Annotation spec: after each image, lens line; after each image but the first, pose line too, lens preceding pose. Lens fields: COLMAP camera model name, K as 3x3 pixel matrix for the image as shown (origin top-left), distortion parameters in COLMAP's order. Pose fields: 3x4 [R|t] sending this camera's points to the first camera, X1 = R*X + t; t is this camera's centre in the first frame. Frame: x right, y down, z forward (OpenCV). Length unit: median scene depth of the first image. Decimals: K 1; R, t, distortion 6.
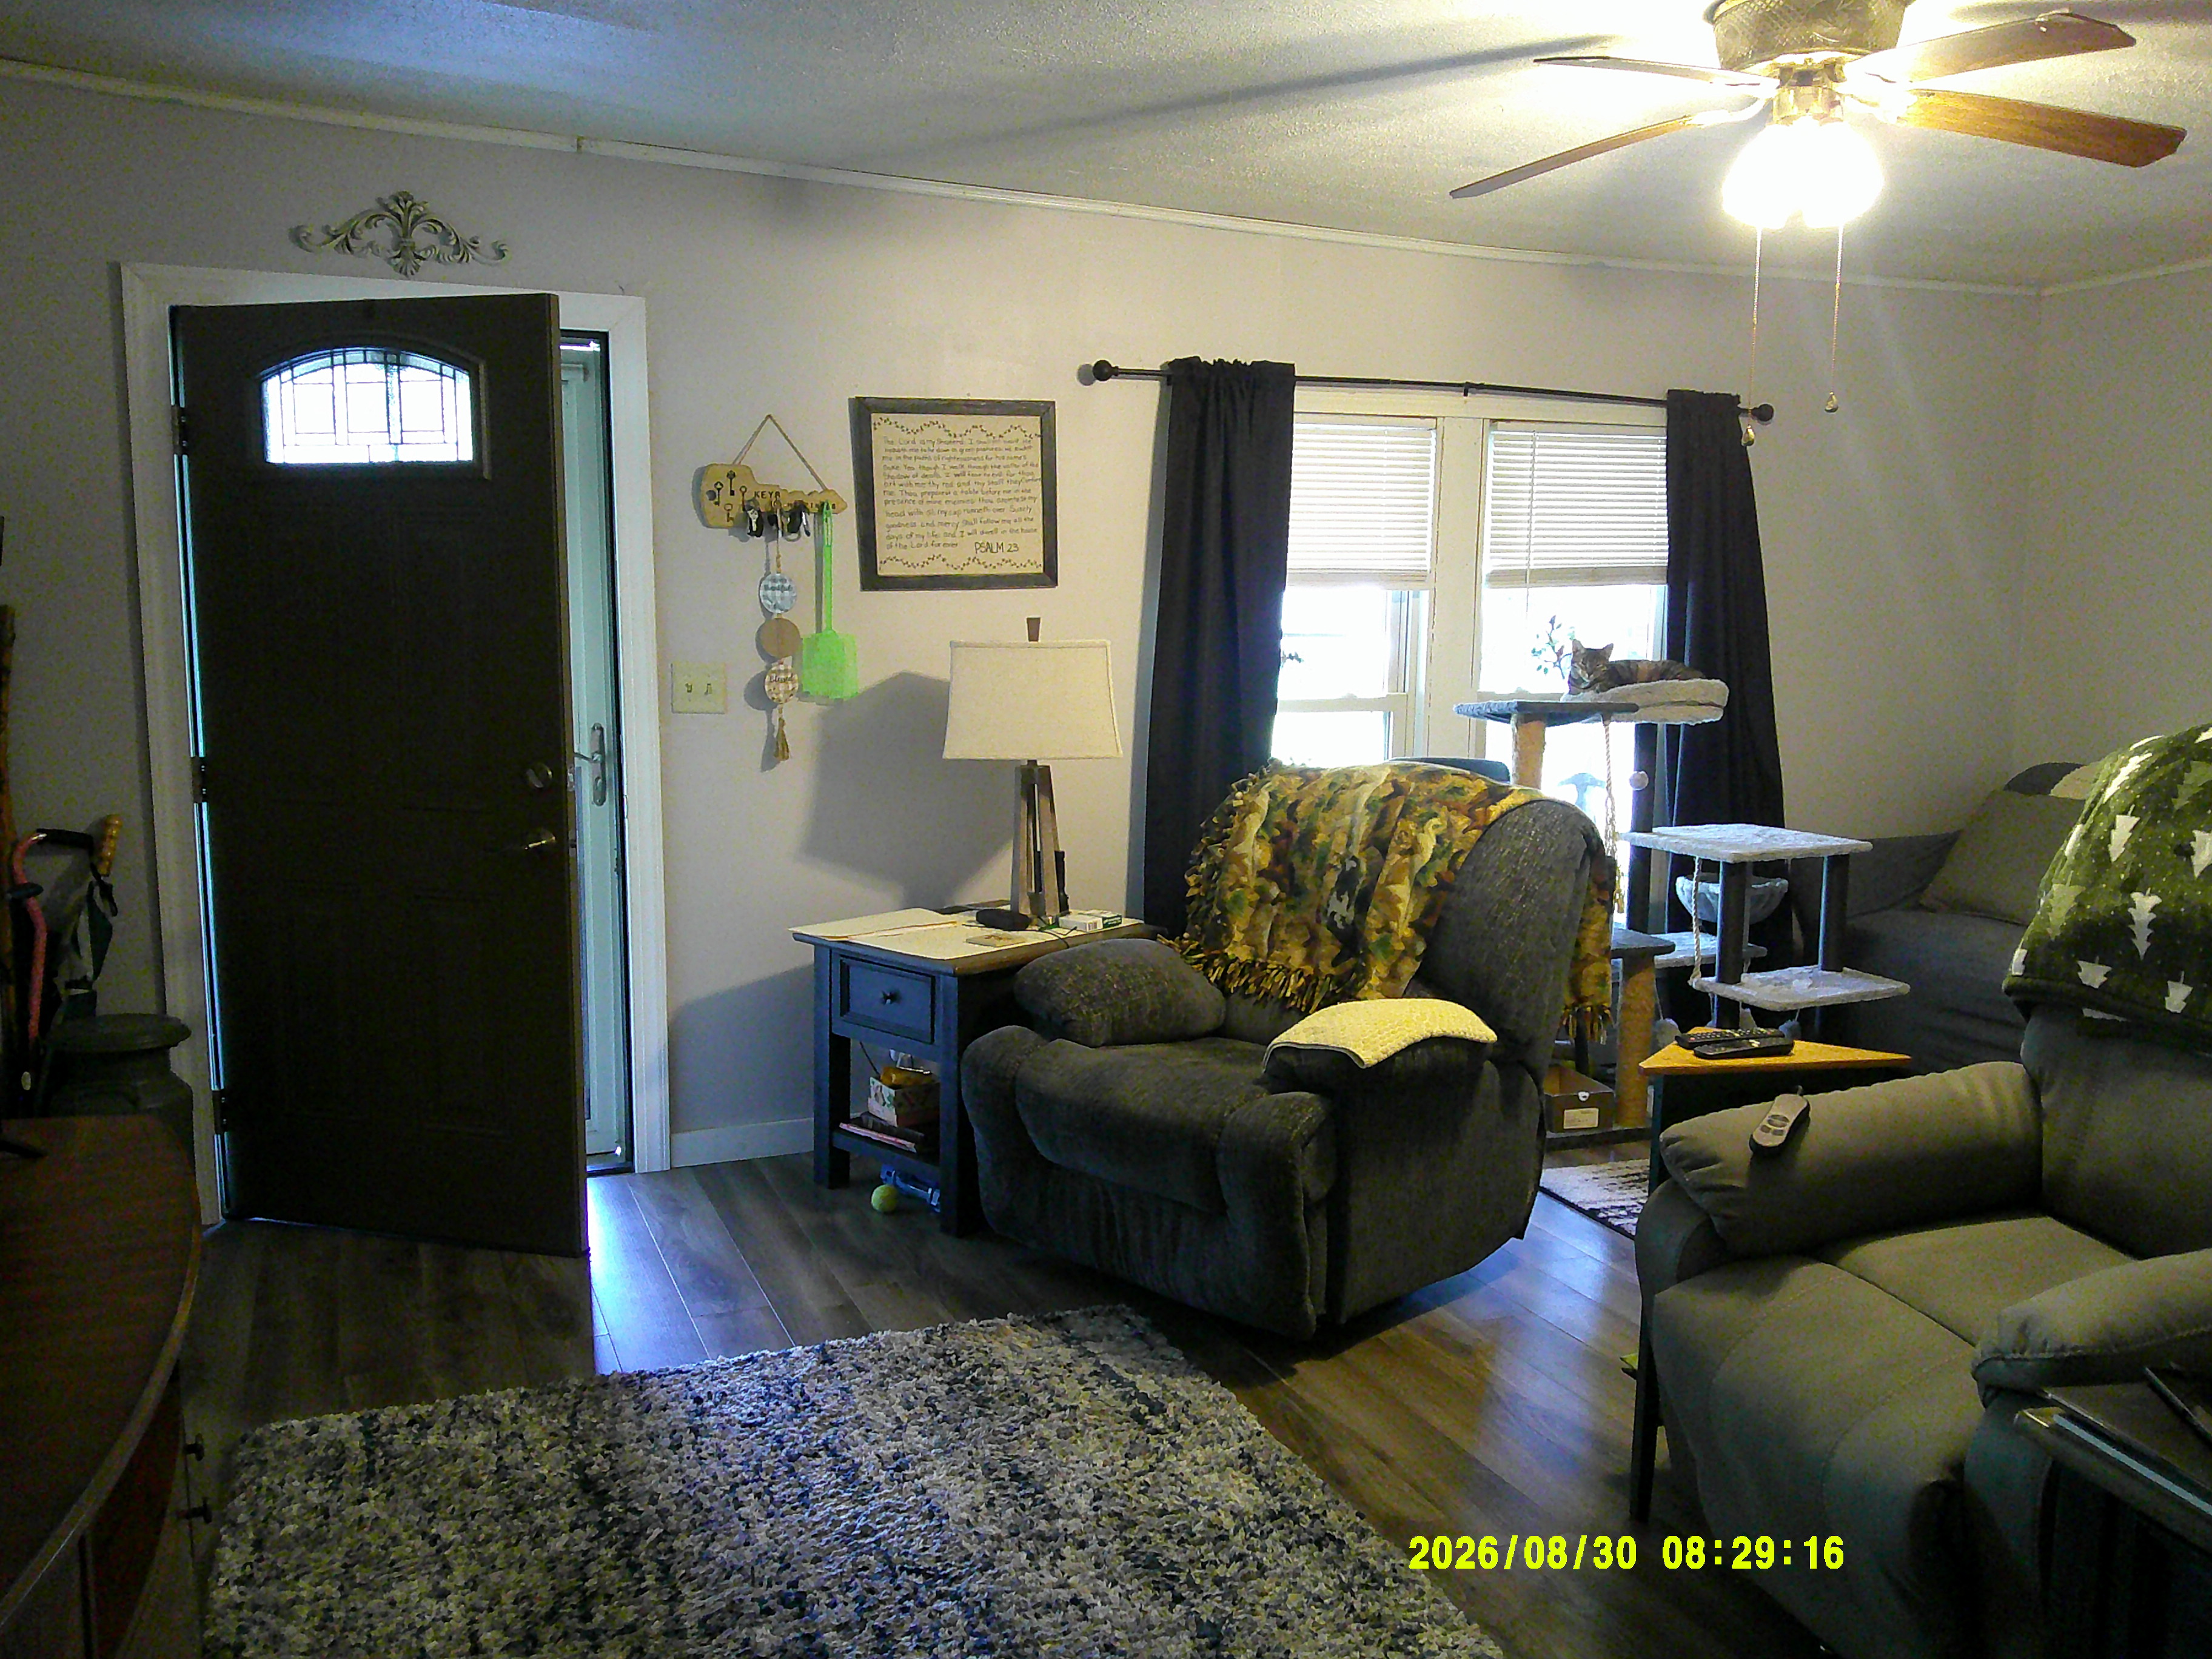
lens RADIAL K [[1739.7, 0, 1106.0], [0, 1739.7, 829.5], [0, 0, 1]] dist [0.078166, -0.158818]
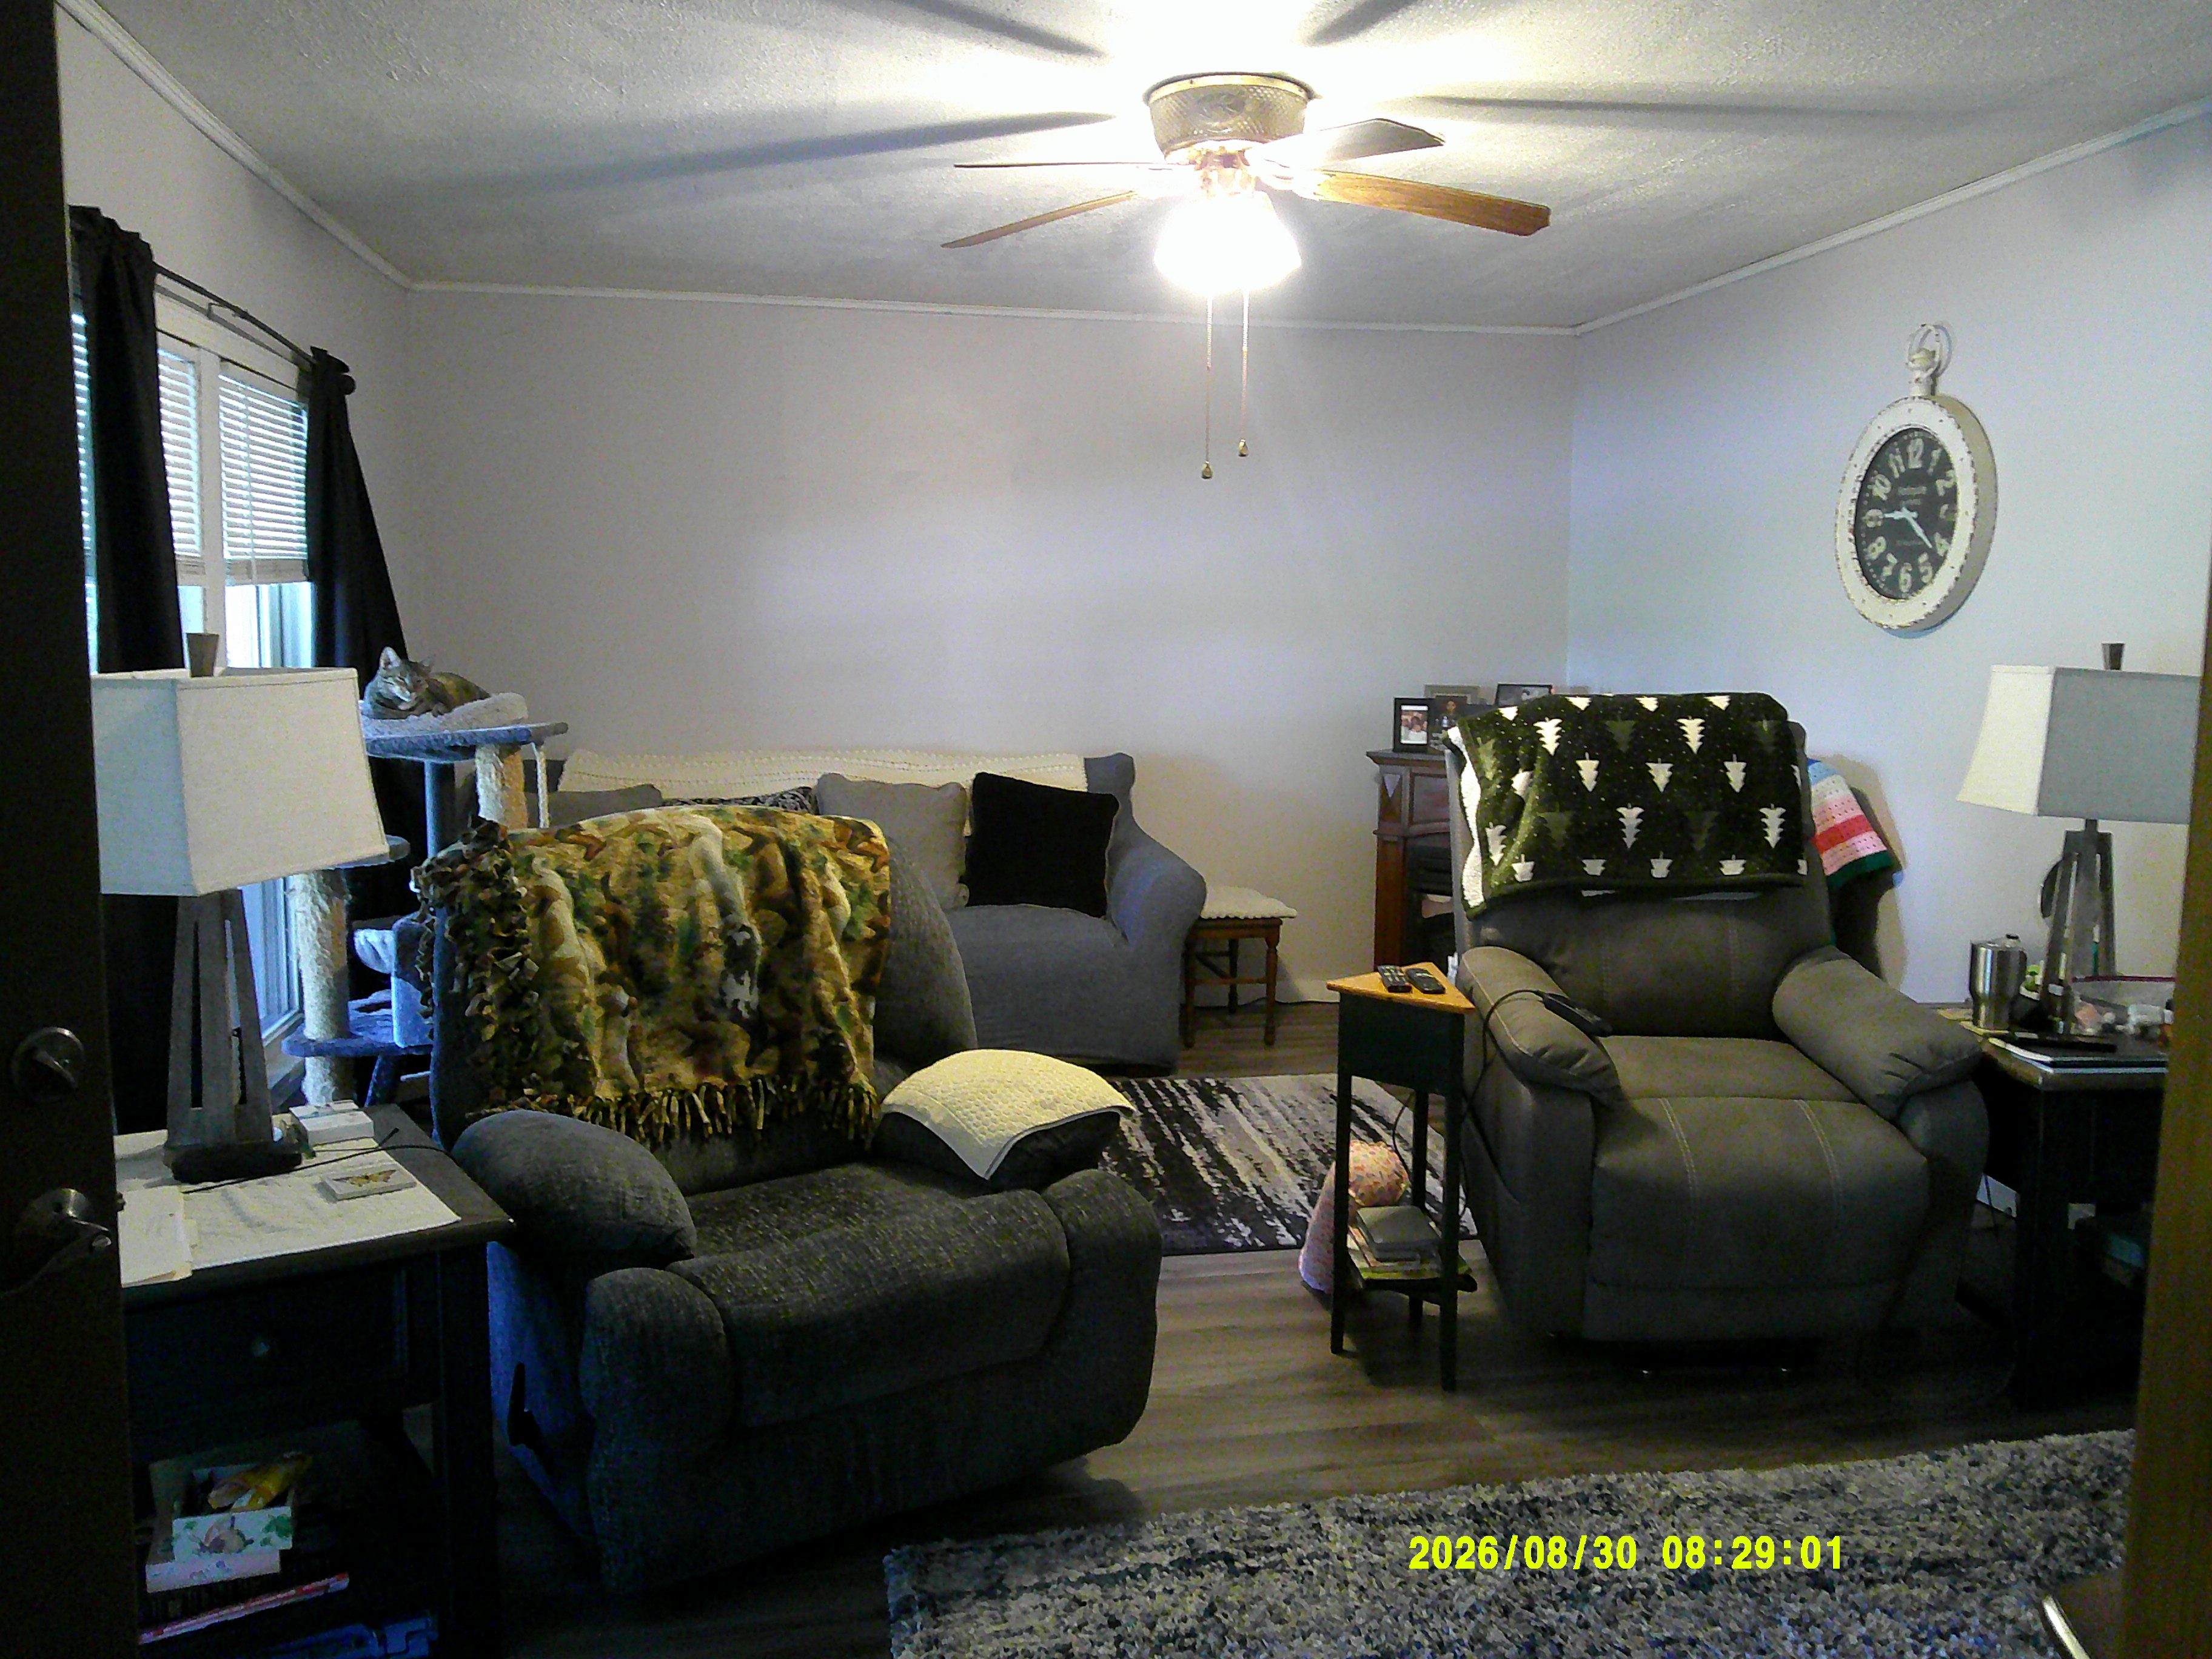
lens RADIAL K [[1833.6, 0, 1129.6], [0, 1833.6, 831.9], [0, 0, 1]] dist [0.104346, -0.213889]
pose [[0.205604, -0.118323, 0.971456, -0.642024], [0.116042, 0.988608, 0.095852, -0.088479], [-0.971731, 0.093022, 0.216992, 0.635334]]
